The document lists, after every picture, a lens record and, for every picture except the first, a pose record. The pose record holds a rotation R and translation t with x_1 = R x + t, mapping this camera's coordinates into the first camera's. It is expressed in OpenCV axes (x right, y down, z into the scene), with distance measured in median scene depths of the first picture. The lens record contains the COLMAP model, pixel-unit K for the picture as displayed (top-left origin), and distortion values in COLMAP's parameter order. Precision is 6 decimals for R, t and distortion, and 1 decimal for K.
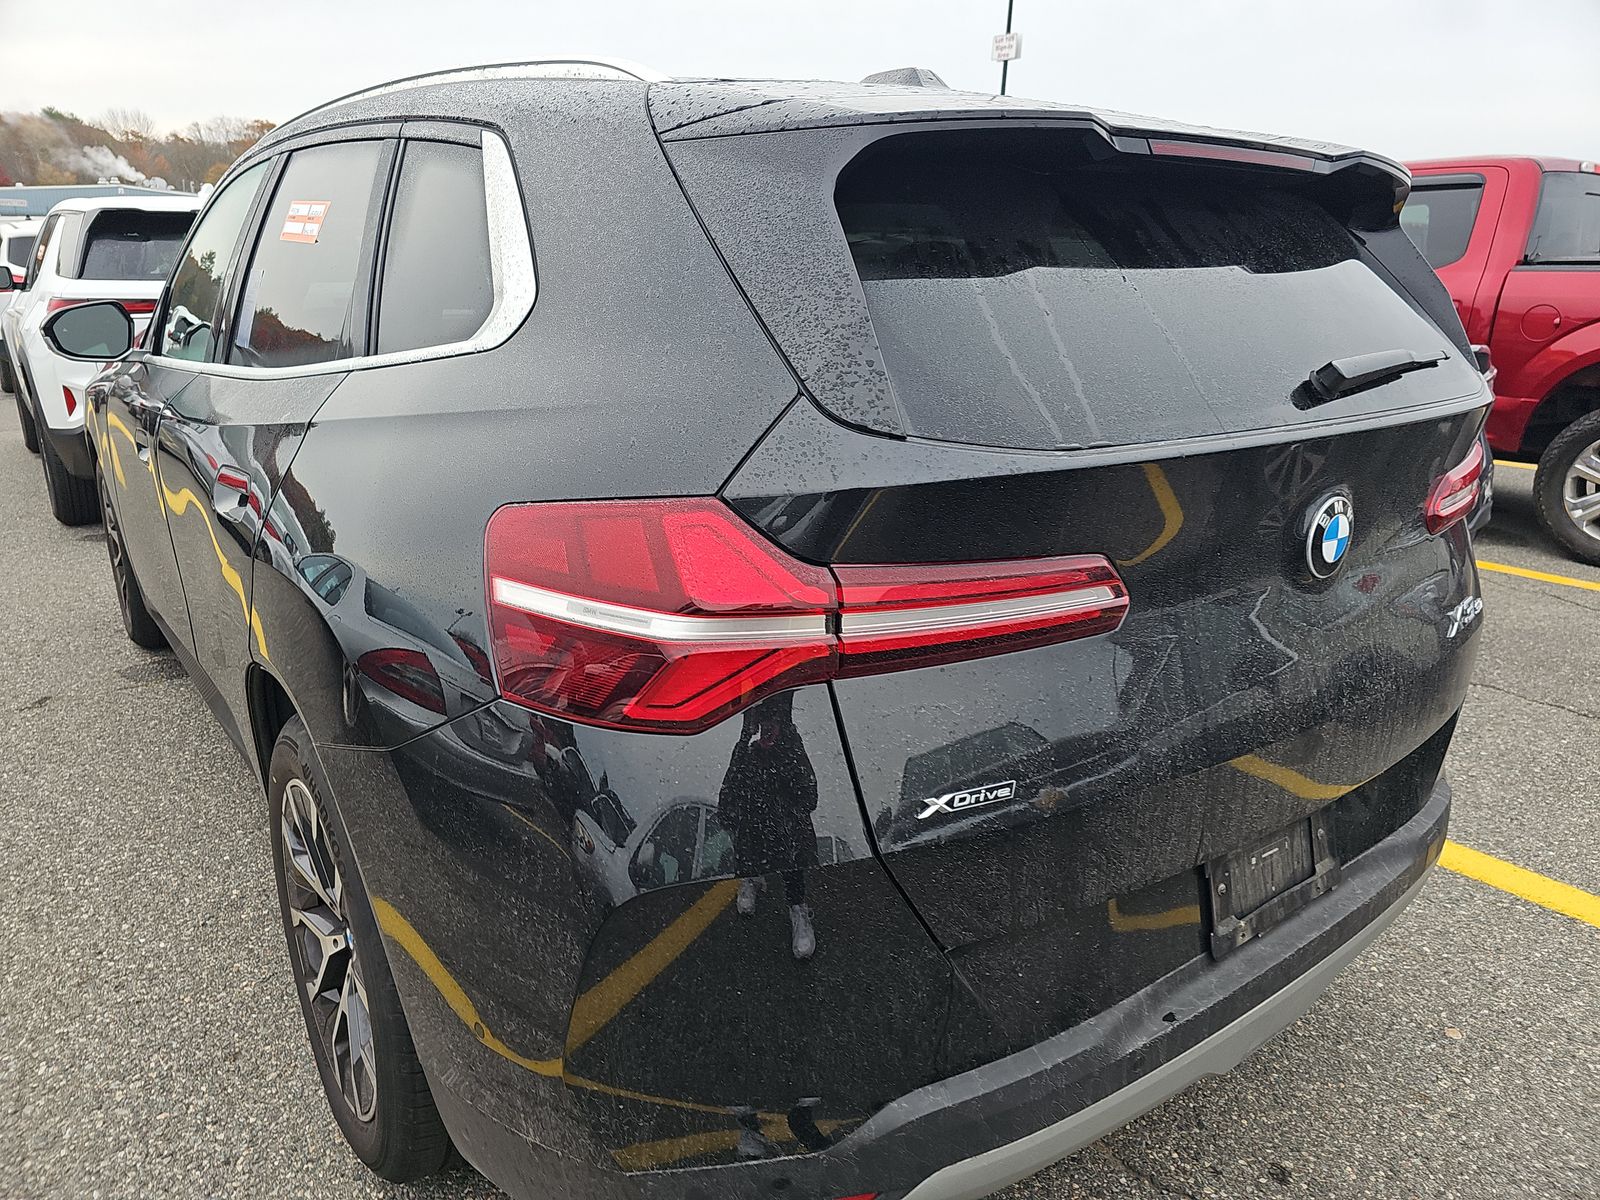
lens RADIAL K [[1209.3, 0, 800.0], [0, 1209.3, 600.0], [0, 0, 1]] dist [0.098162, -0.162076]
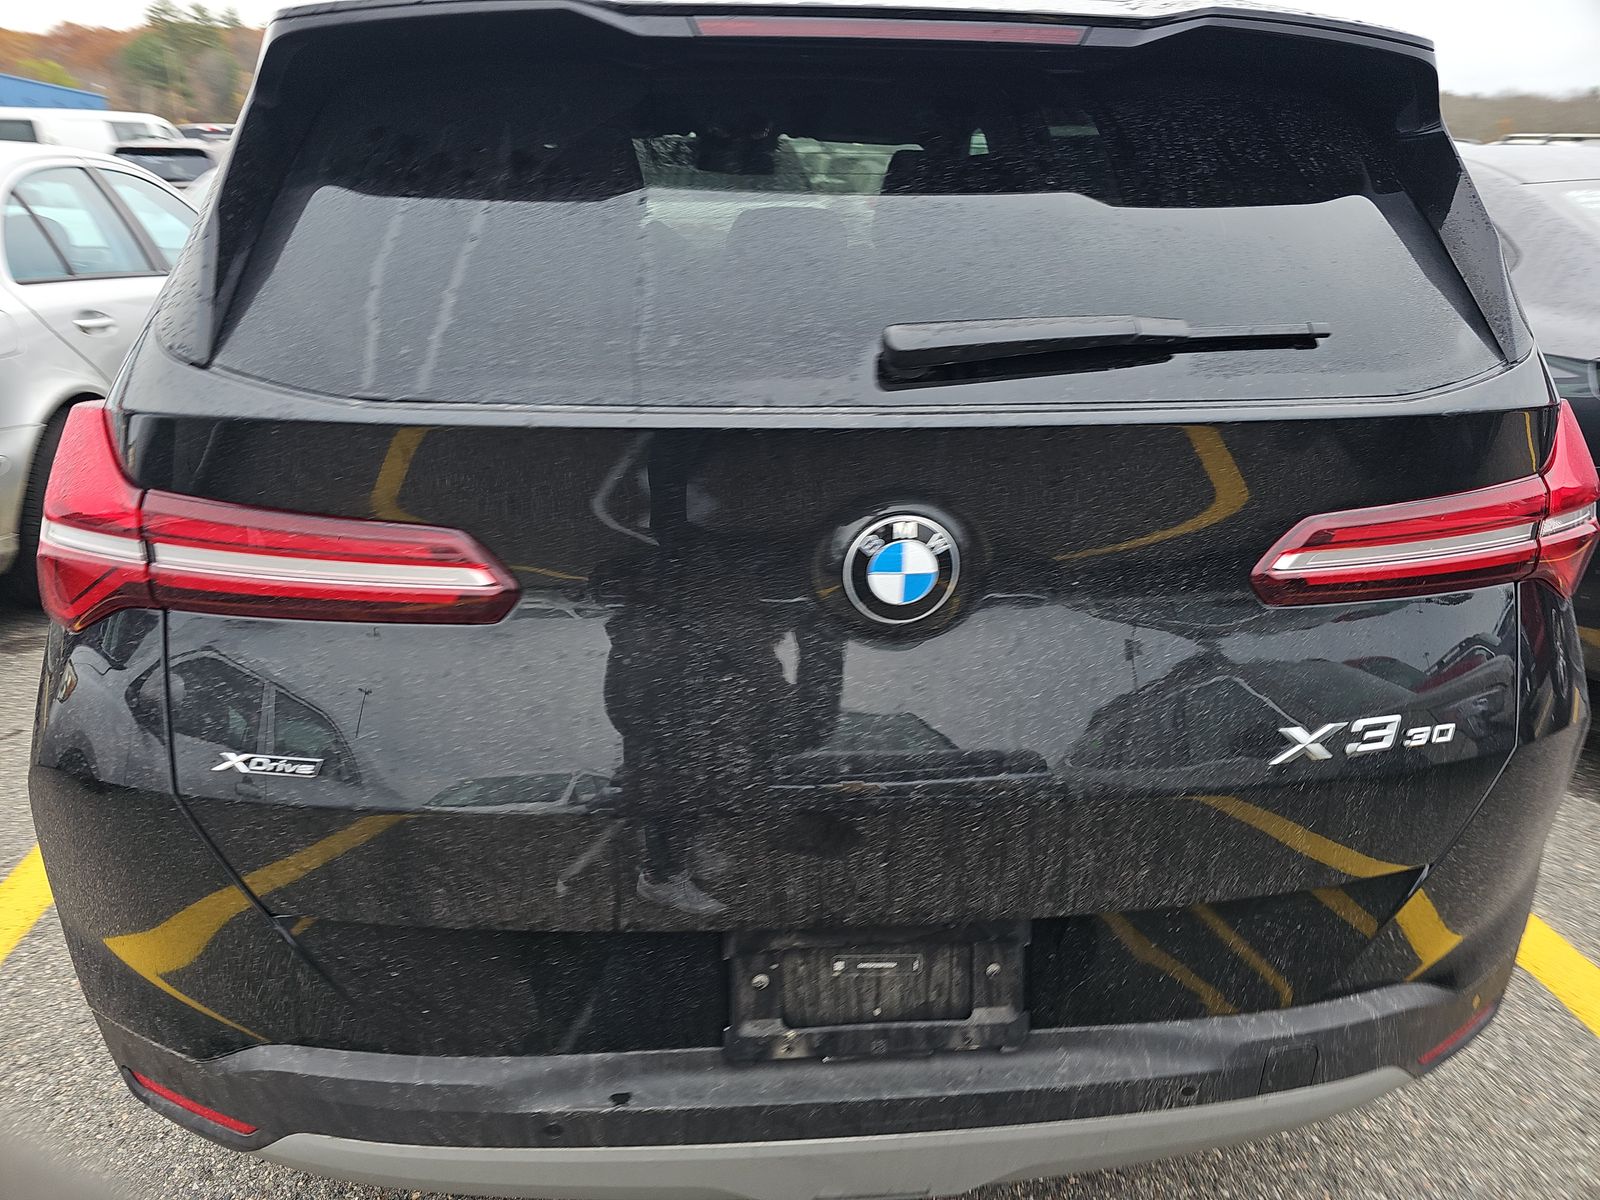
lens RADIAL K [[1209.3, 0, 800.0], [0, 1209.3, 600.0], [0, 0, 1]] dist [0.098162, -0.162076]
pose [[0.812433, 0.193594, -0.549976, 0.798198], [-0.157105, 0.981066, 0.113261, -0.107747], [0.561489, -0.005613, 0.827465, 0.379409]]
